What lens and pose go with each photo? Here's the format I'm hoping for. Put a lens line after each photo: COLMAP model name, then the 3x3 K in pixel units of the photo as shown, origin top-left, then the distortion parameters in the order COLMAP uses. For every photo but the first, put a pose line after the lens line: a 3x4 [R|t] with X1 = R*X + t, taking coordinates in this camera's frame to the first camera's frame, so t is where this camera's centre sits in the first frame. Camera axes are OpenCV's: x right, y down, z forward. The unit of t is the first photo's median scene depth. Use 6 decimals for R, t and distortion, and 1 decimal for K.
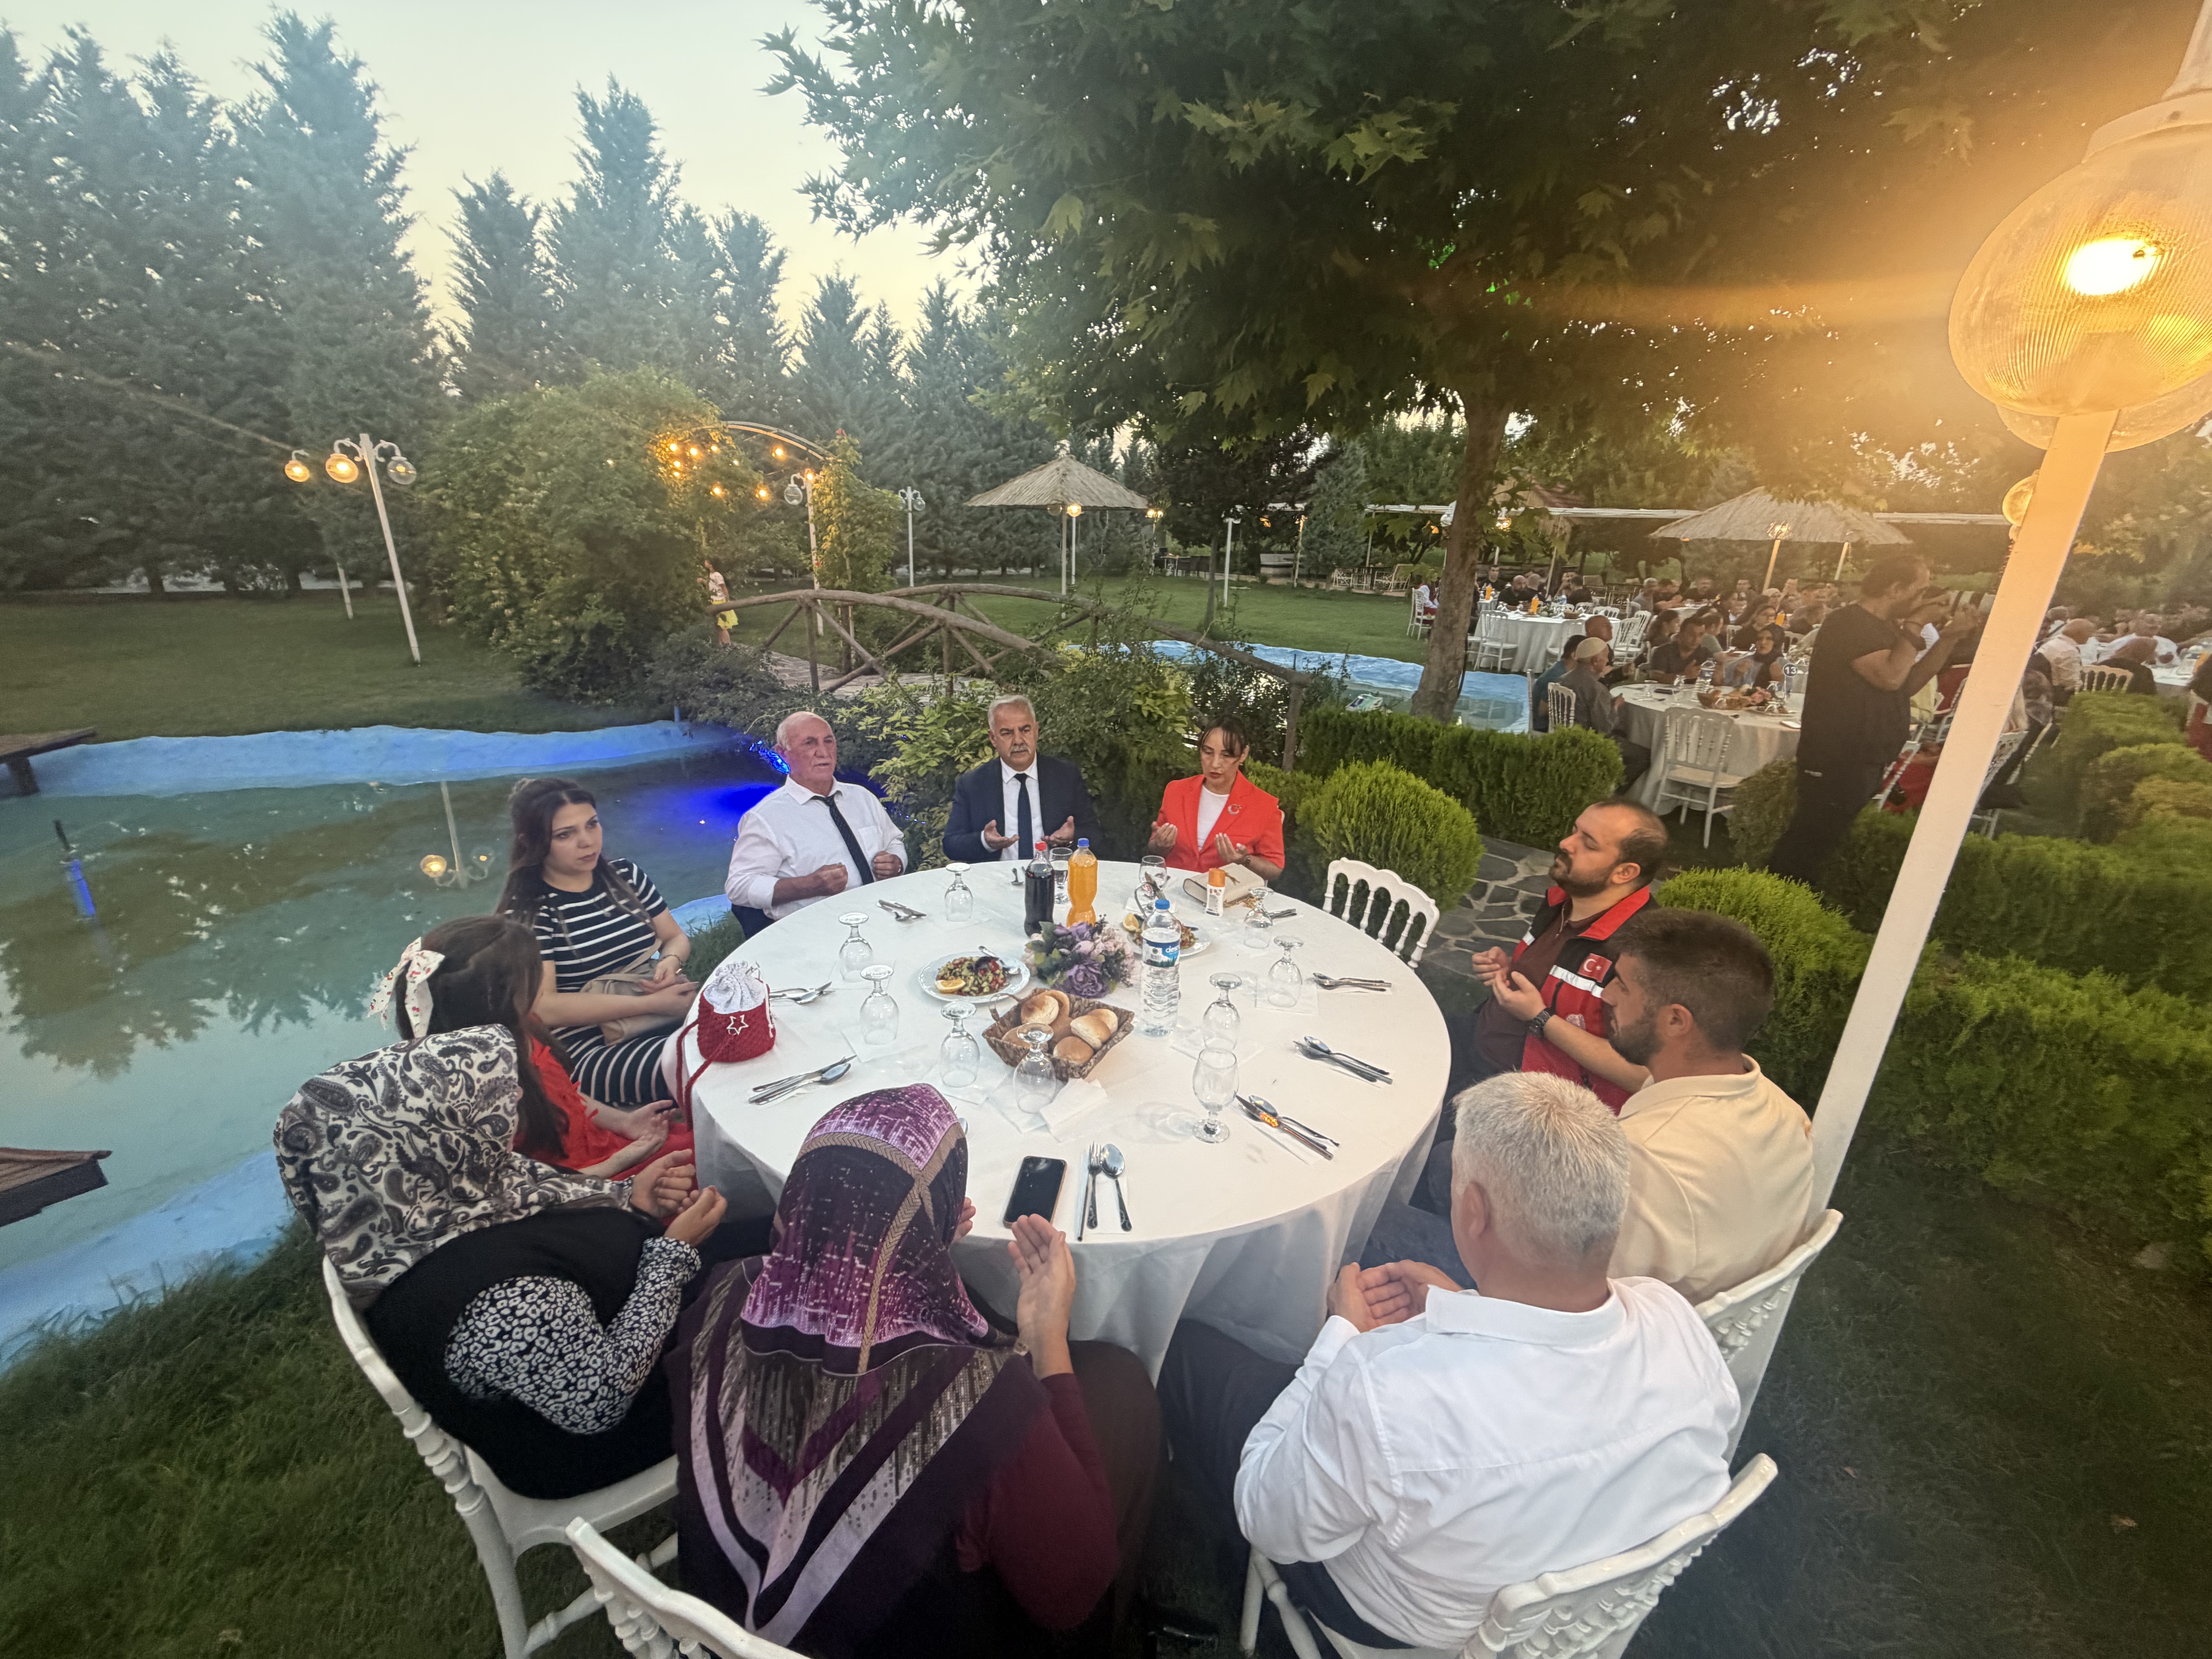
lens RADIAL K [[878.4, 0, 1097.6], [0, 878.4, 828.4], [0, 0, 1]] dist [-0.000999, -0.000413]
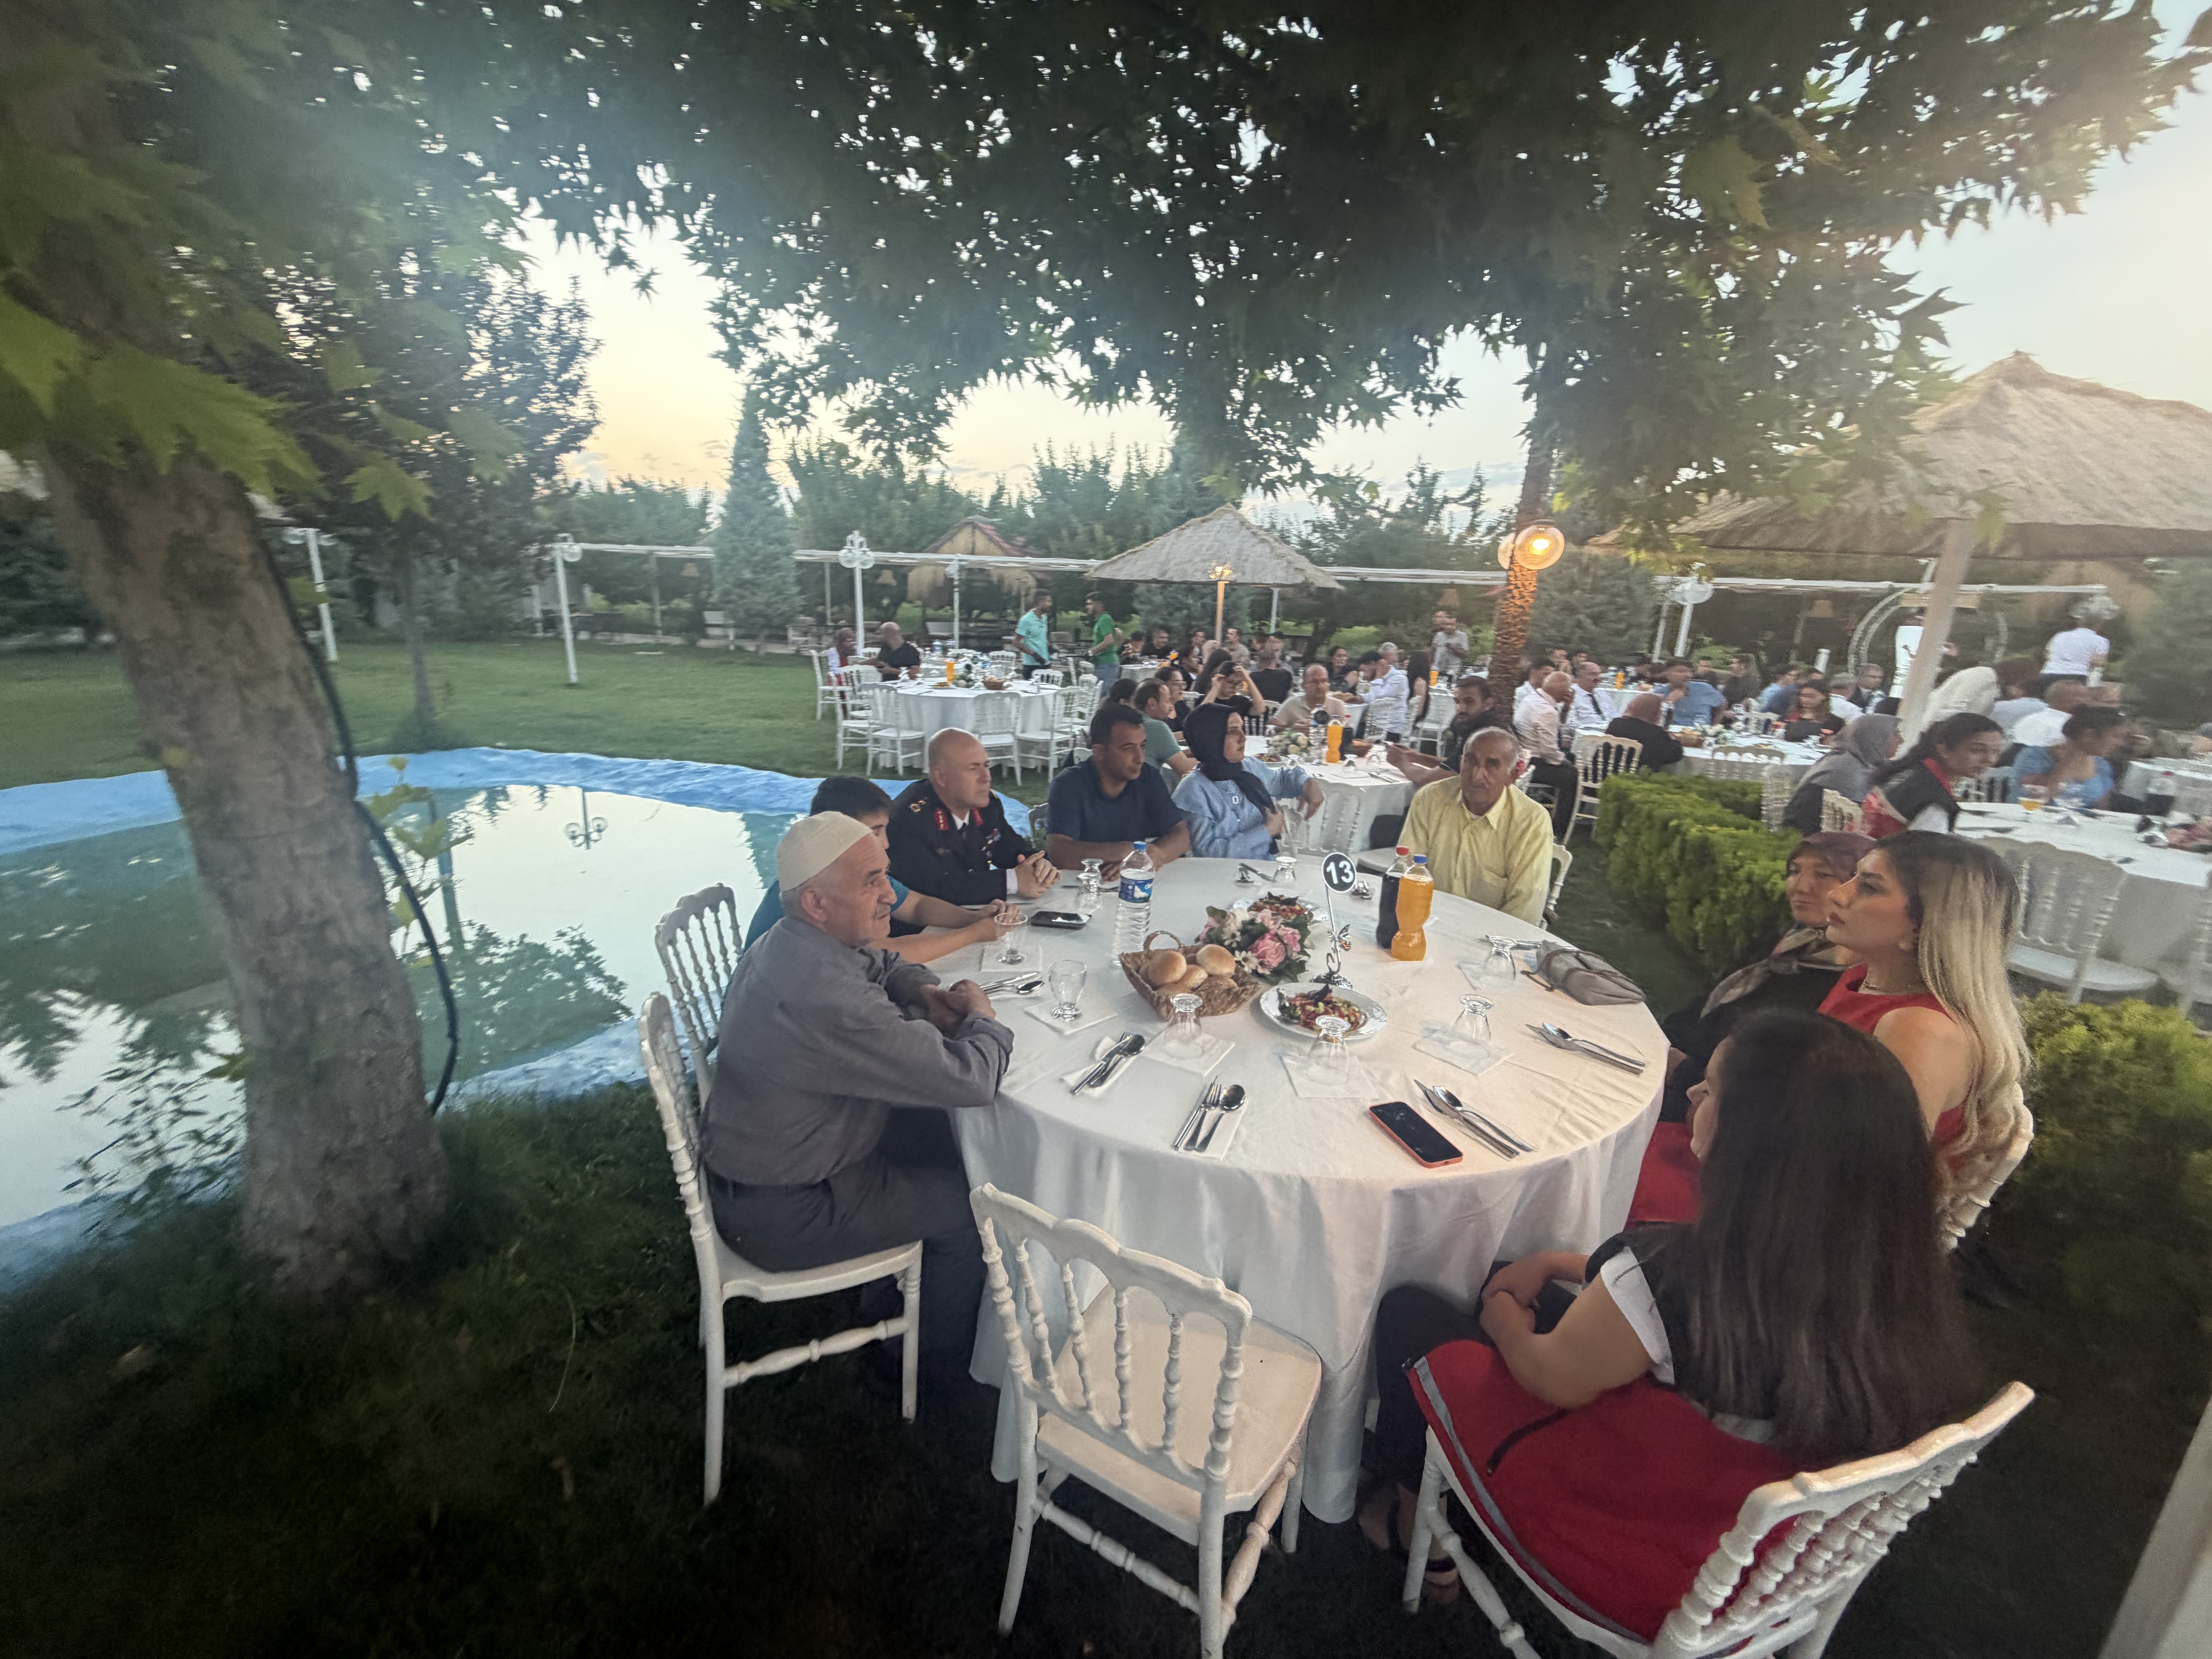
lens RADIAL K [[878.4, 0, 1097.6], [0, 878.4, 828.4], [0, 0, 1]] dist [-0.000999, -0.000413]
pose [[0.874583, -0.107727, 0.472758, 0.567646], [0.140161, 0.989552, -0.033804, -0.198022], [-0.464177, 0.095827, 0.880544, 0.768235]]
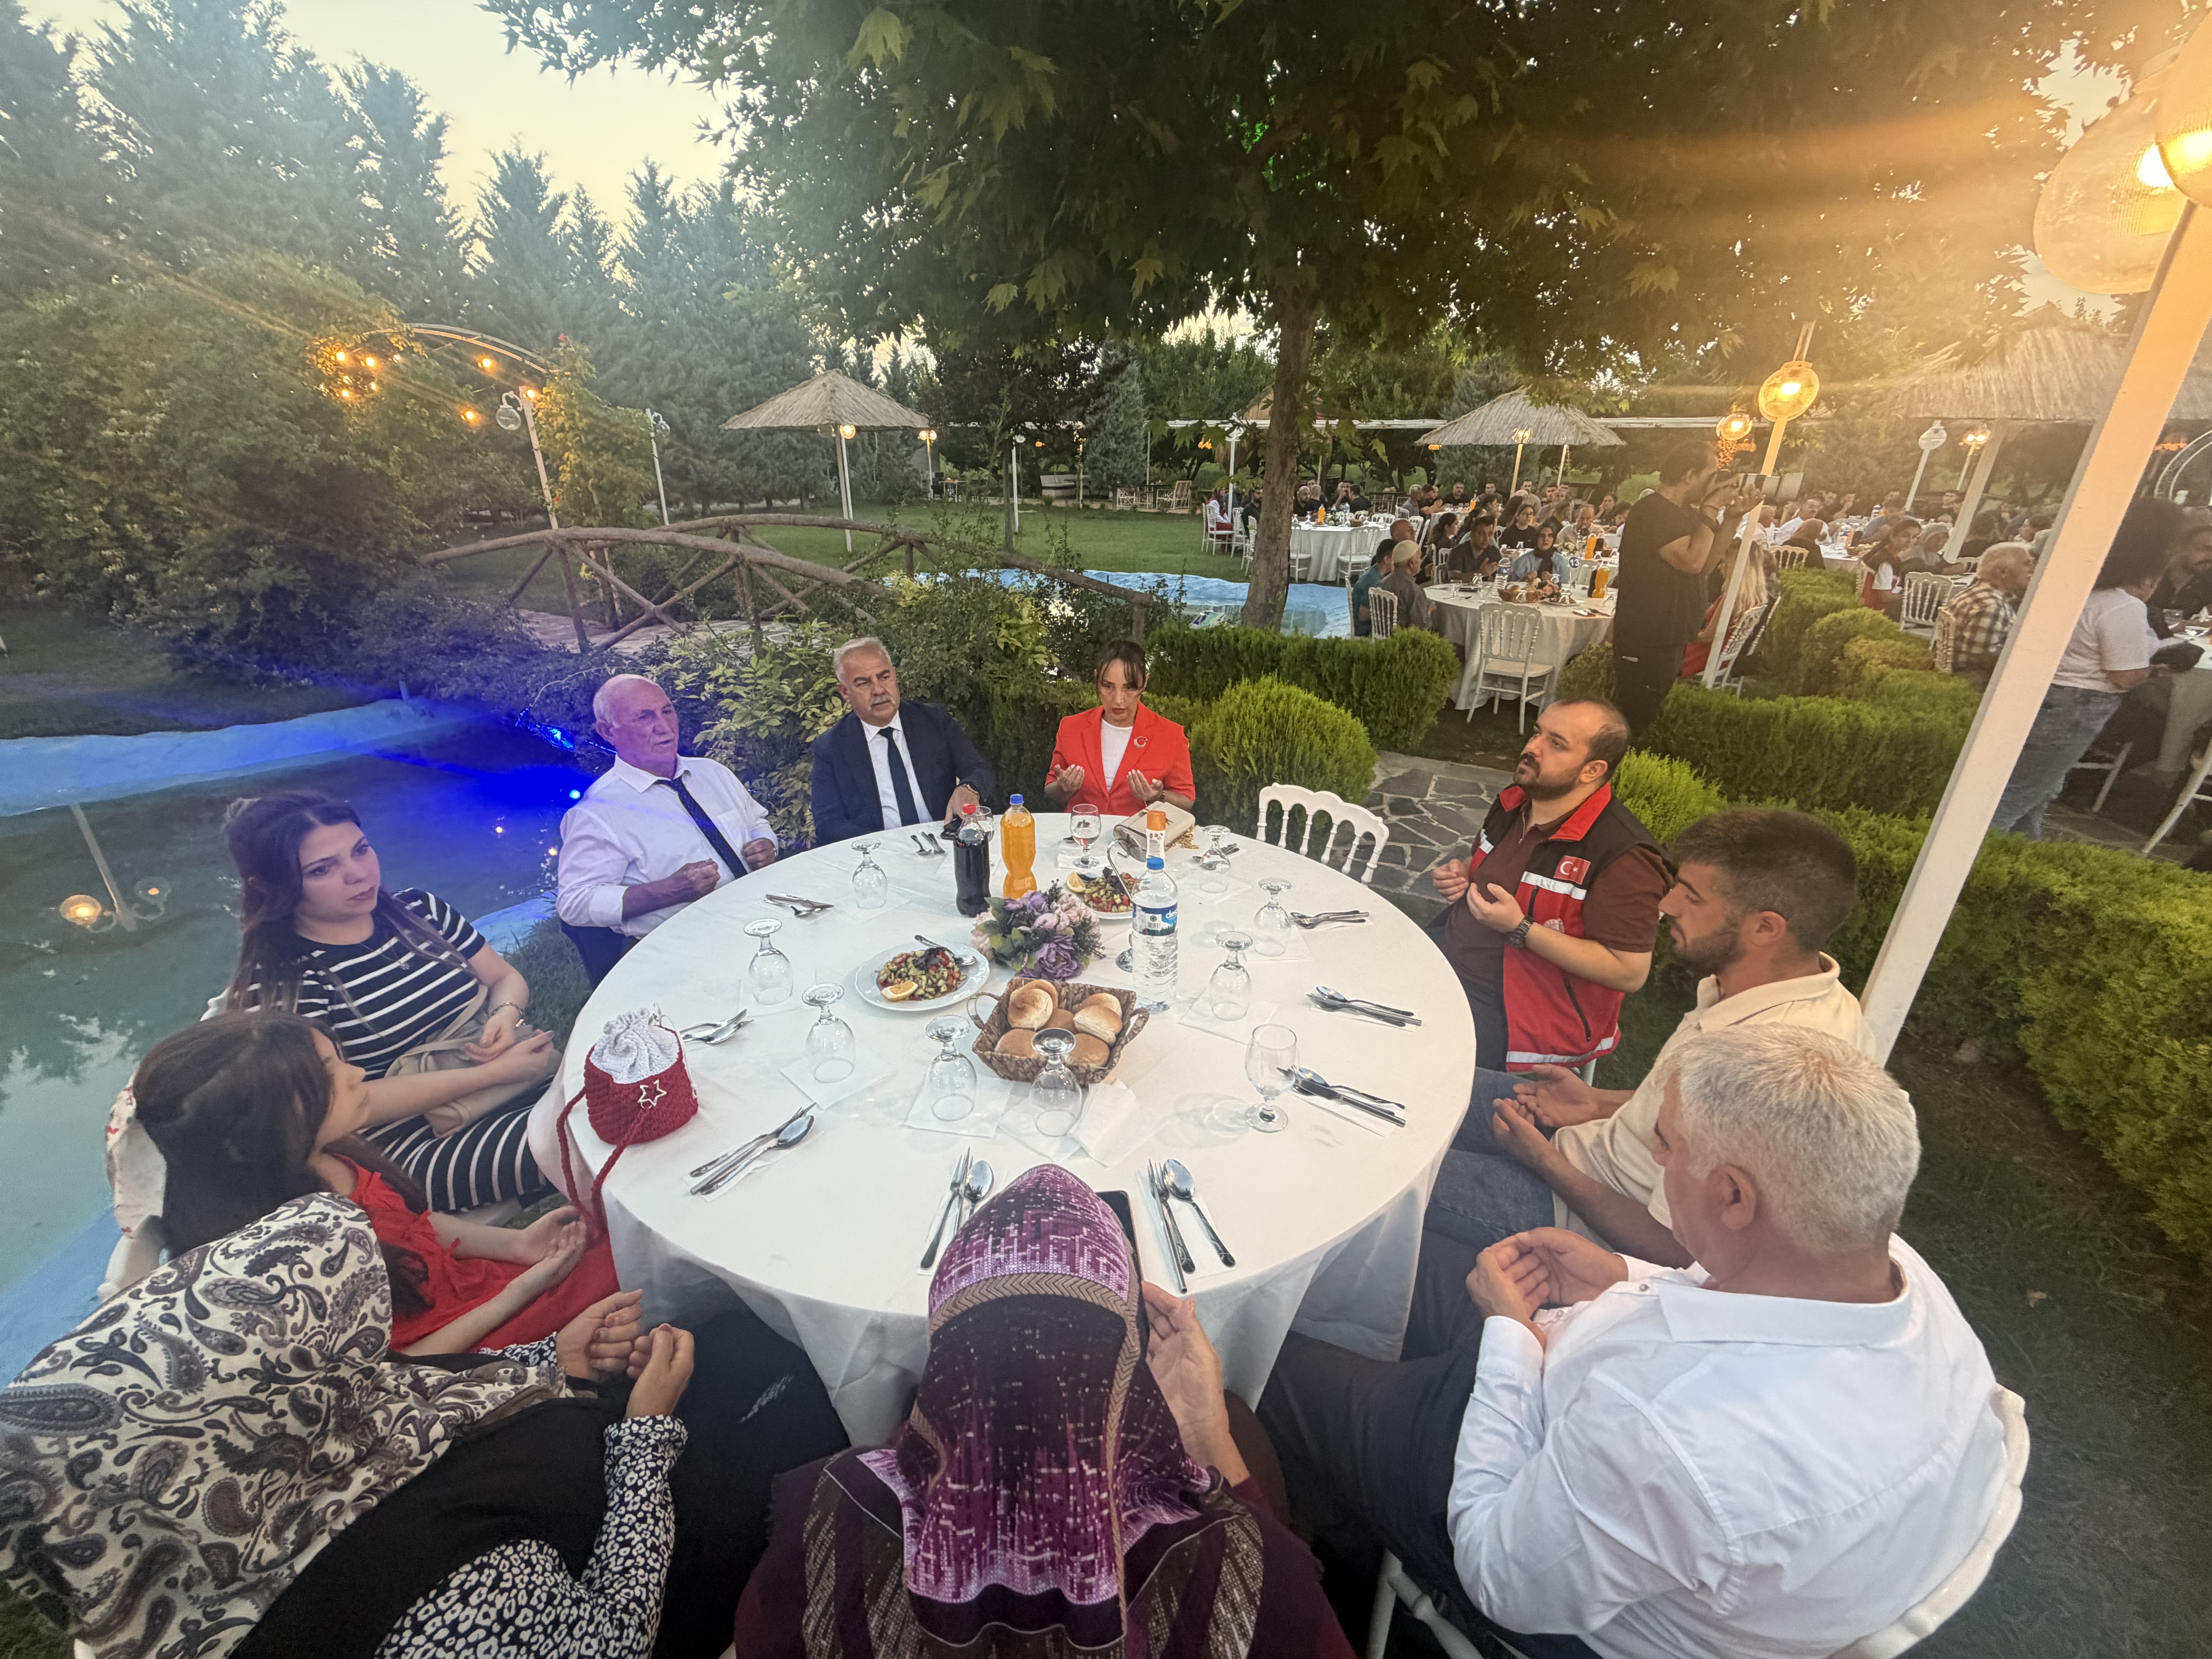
lens RADIAL K [[878.4, 0, 1097.6], [0, 878.4, 828.4], [0, 0, 1]] dist [-0.000999, -0.000413]
pose [[0.969498, -0.118426, 0.214591, -0.053341], [0.101889, 0.991020, 0.086589, -0.009143], [-0.222918, -0.062084, 0.972858, 0.059786]]
